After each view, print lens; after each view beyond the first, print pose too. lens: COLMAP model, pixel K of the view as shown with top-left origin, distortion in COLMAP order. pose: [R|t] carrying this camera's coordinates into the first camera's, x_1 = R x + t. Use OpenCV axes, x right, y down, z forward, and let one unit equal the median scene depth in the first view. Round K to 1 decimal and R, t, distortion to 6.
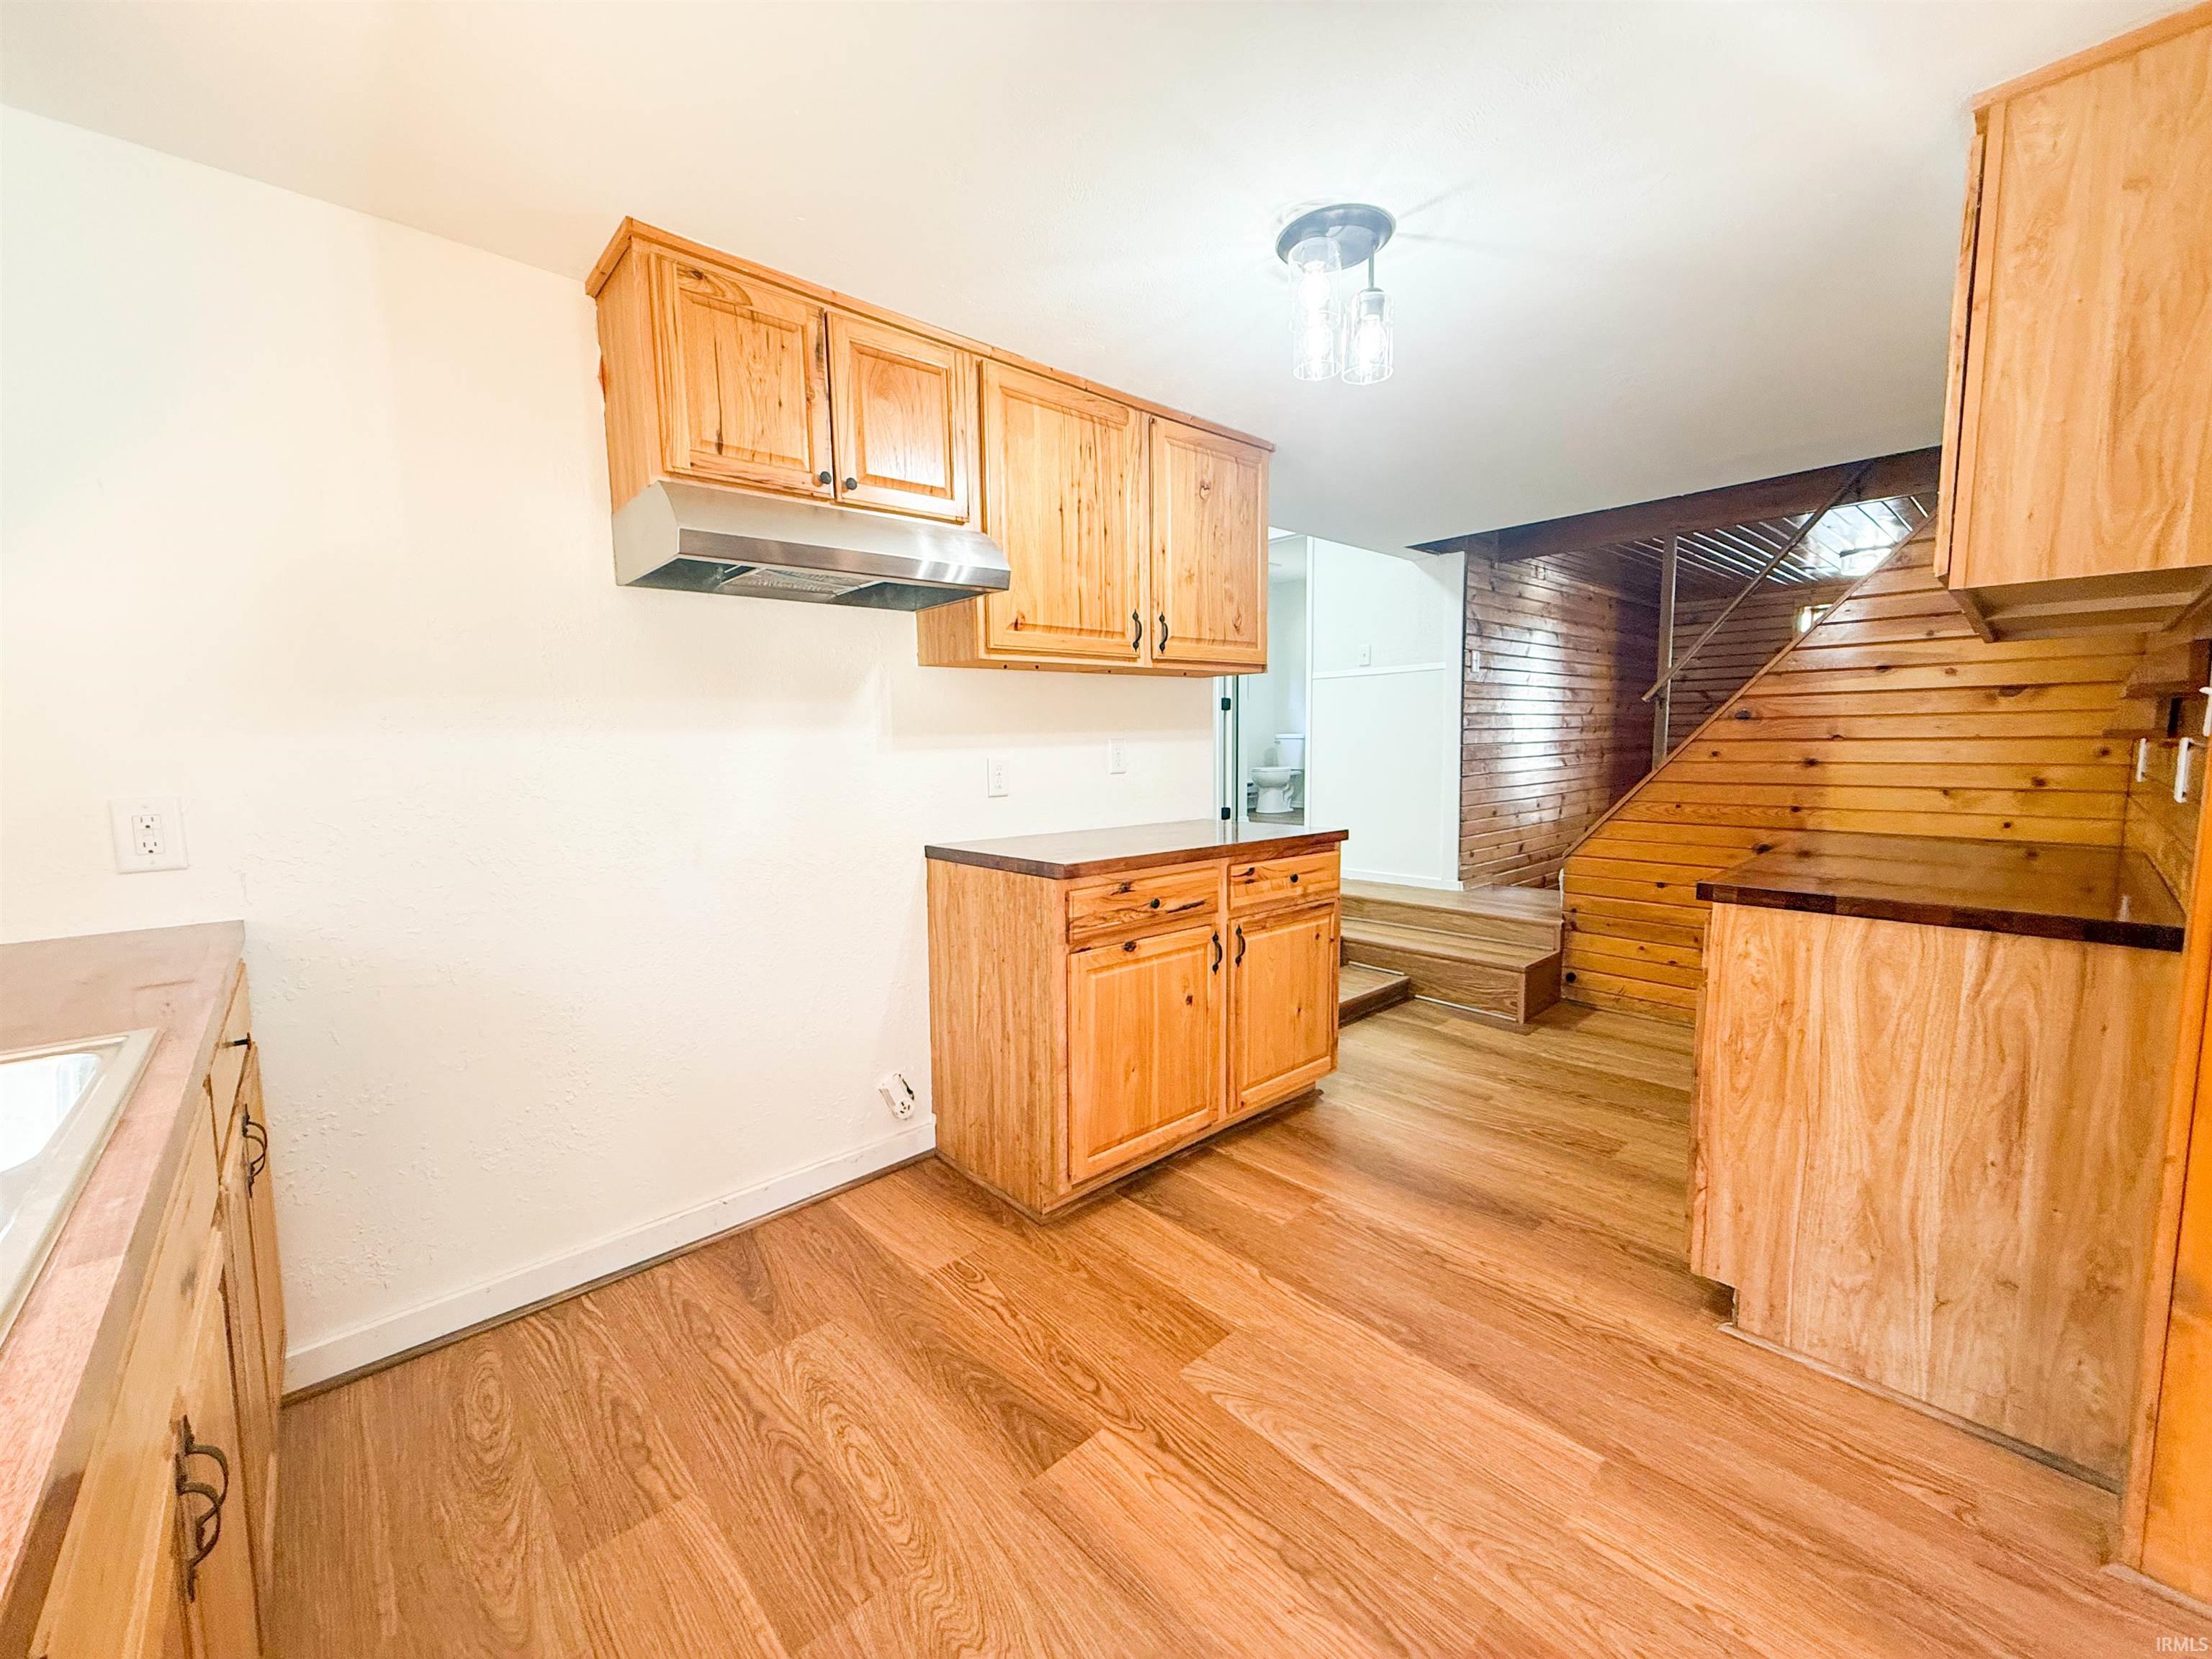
lens RADIAL K [[883.7, 0, 1108.1], [0, 883.7, 829.2], [0, 0, 1]] dist [-0.002163, -0.000418]
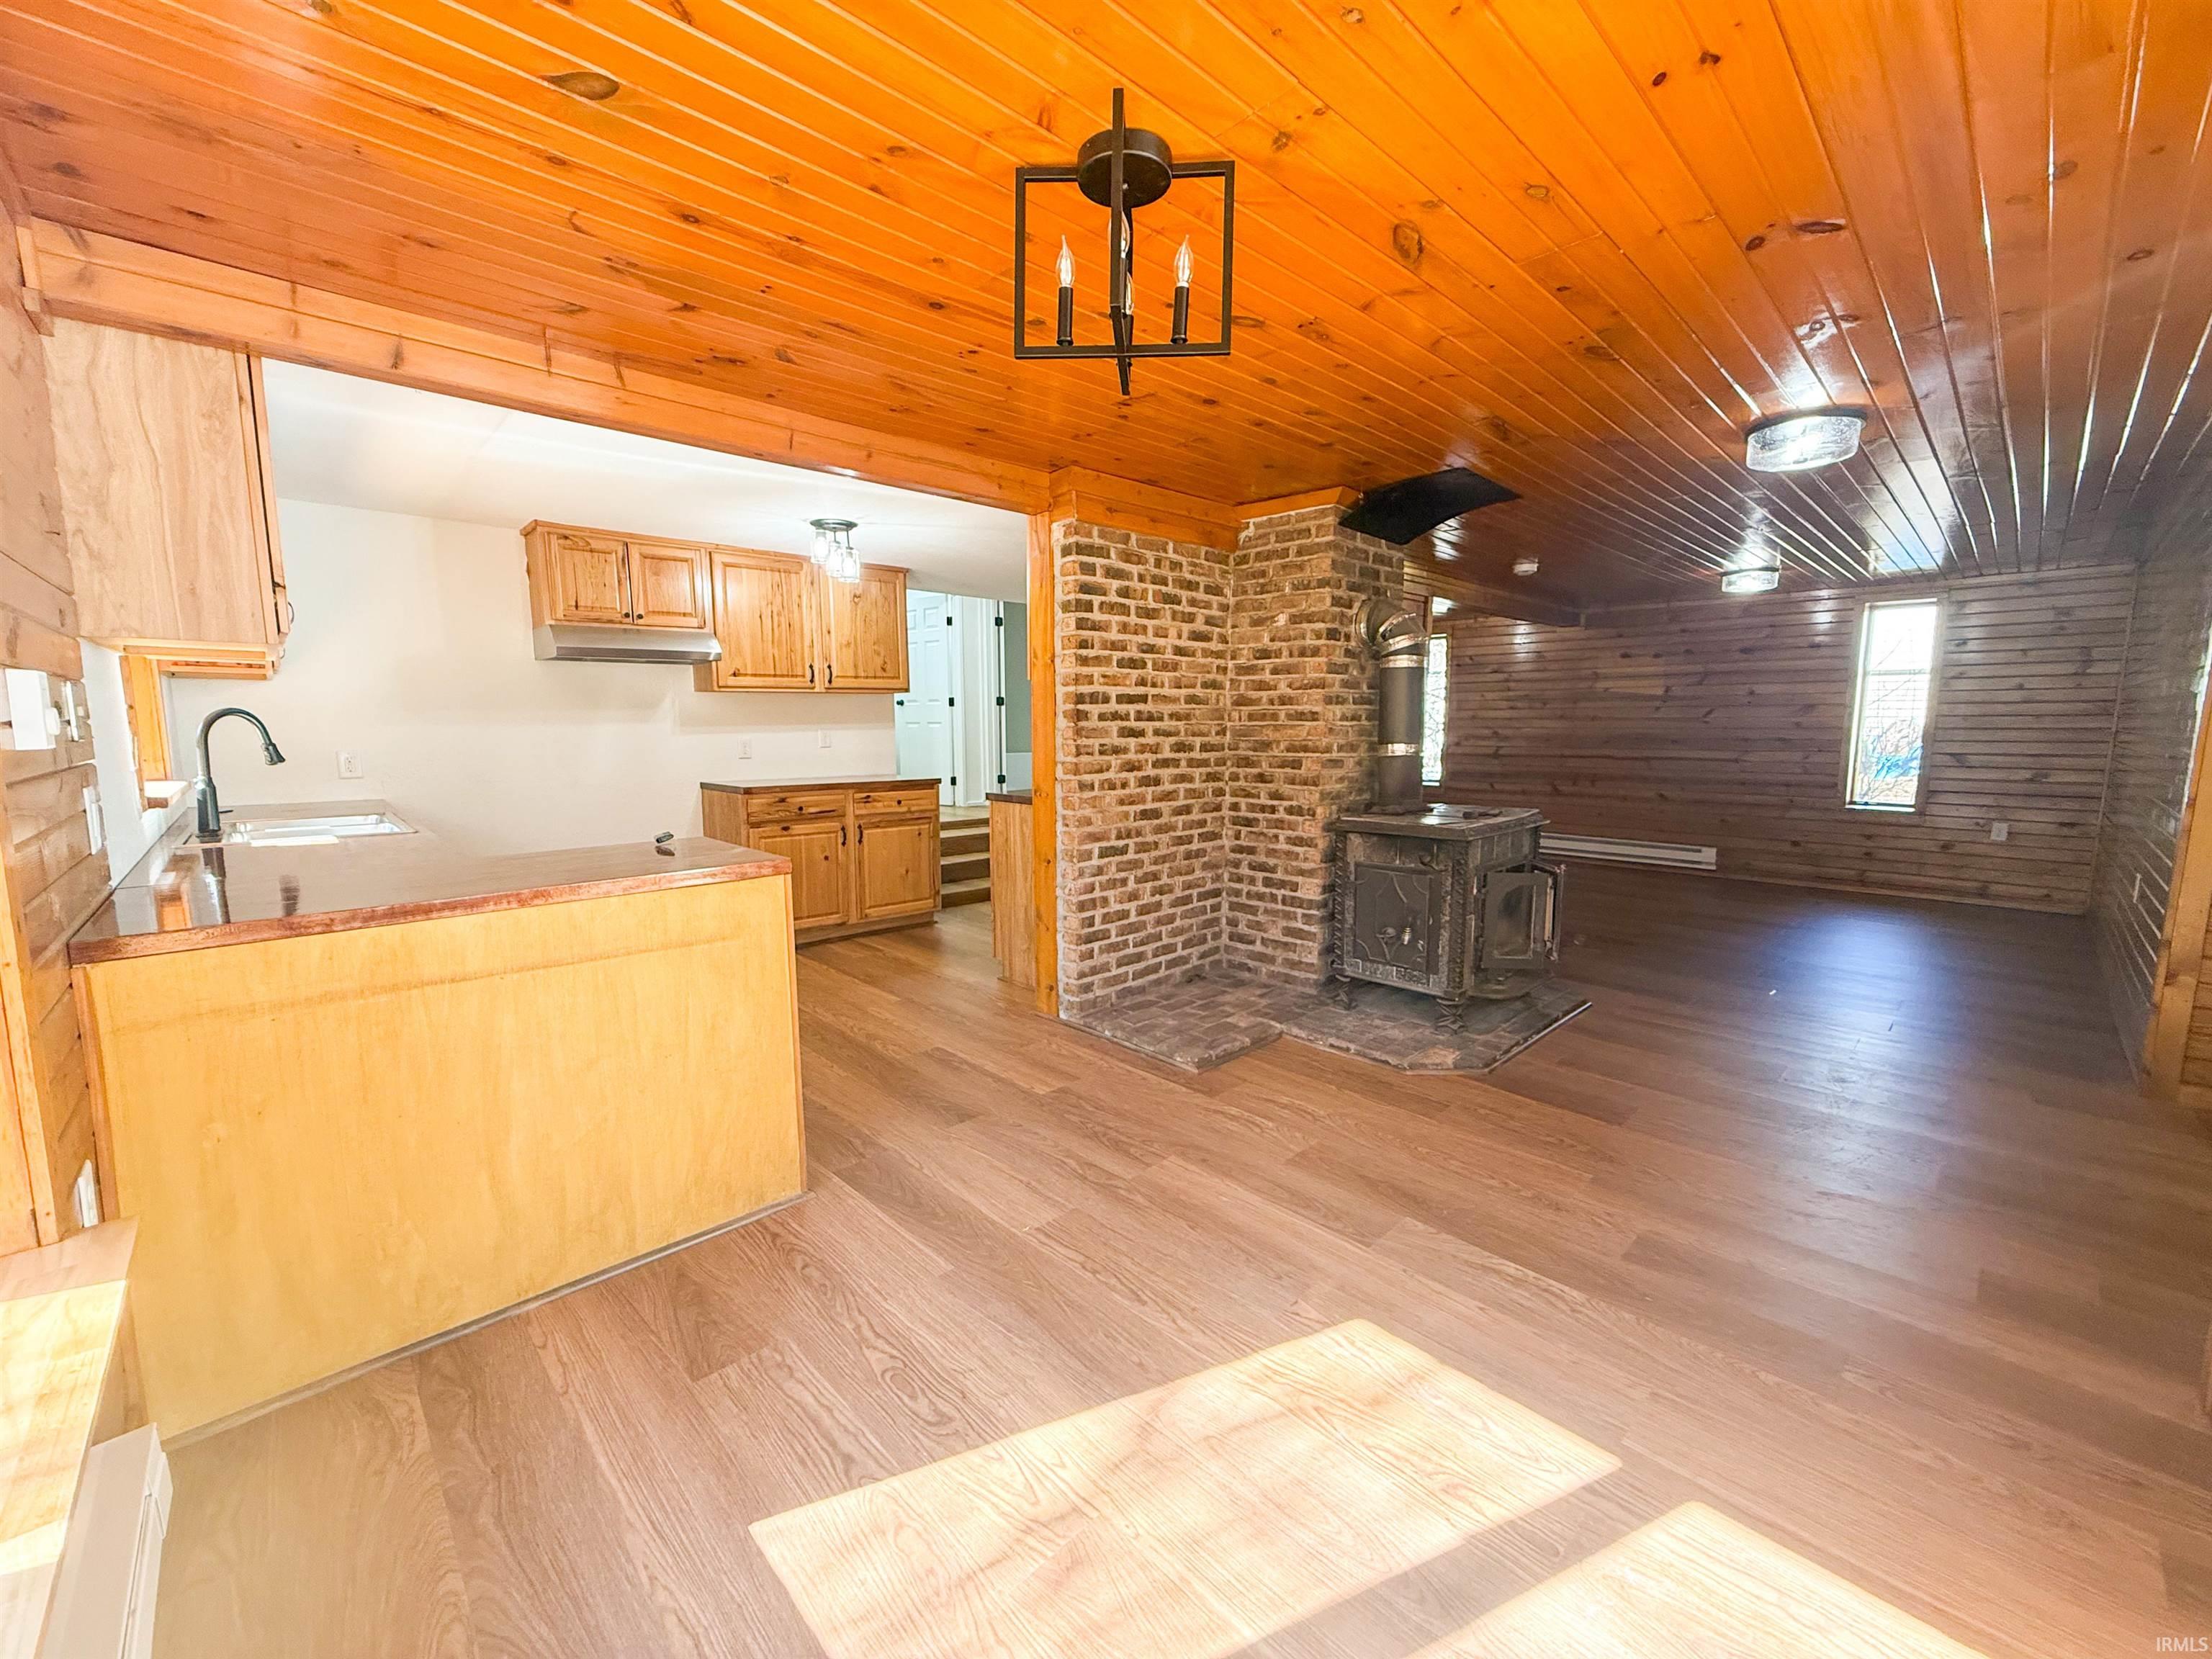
lens RADIAL K [[883.7, 0, 1111.4], [0, 883.7, 829.4], [0, 0, 1]] dist [-0.002163, -0.000418]
pose [[0.999703, 0.004961, 0.023866, 0.721608], [-0.005504, 0.999727, 0.022714, 0.079308], [-0.023747, -0.022838, 0.999457, -1.085983]]
